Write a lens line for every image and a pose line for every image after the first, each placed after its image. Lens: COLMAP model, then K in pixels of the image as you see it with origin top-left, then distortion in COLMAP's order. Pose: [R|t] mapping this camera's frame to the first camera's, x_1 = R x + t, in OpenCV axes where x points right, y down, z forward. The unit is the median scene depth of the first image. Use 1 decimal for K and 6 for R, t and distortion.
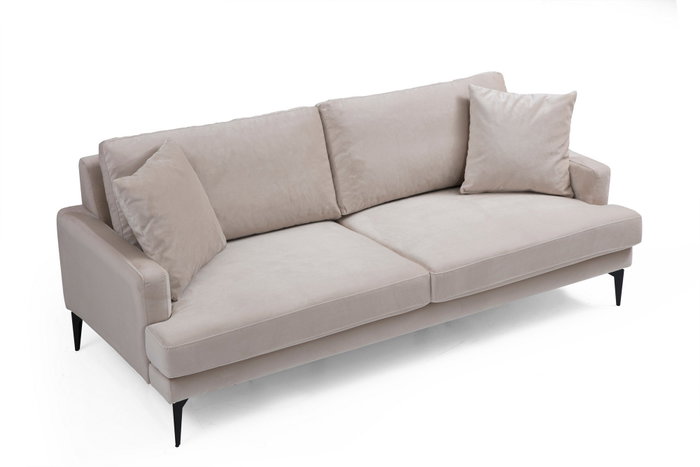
lens RADIAL K [[1197.7, 0, 372.2], [0, 1197.7, 236.3], [0, 0, 1]] dist [0.038533, 0.000000]
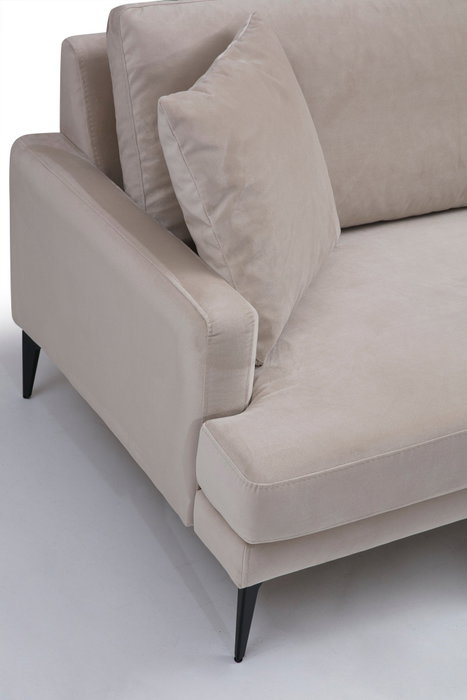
lens RADIAL K [[1263.1, 0, 236.4], [0, 1263.1, 354.2], [0, 0, 1]] dist [0.217758, 0.000000]
pose [[0.994813, 0.100728, -0.014152, -0.160194], [-0.097182, 0.982295, 0.160163, -0.029808], [0.030035, -0.157957, 0.986989, 0.482018]]
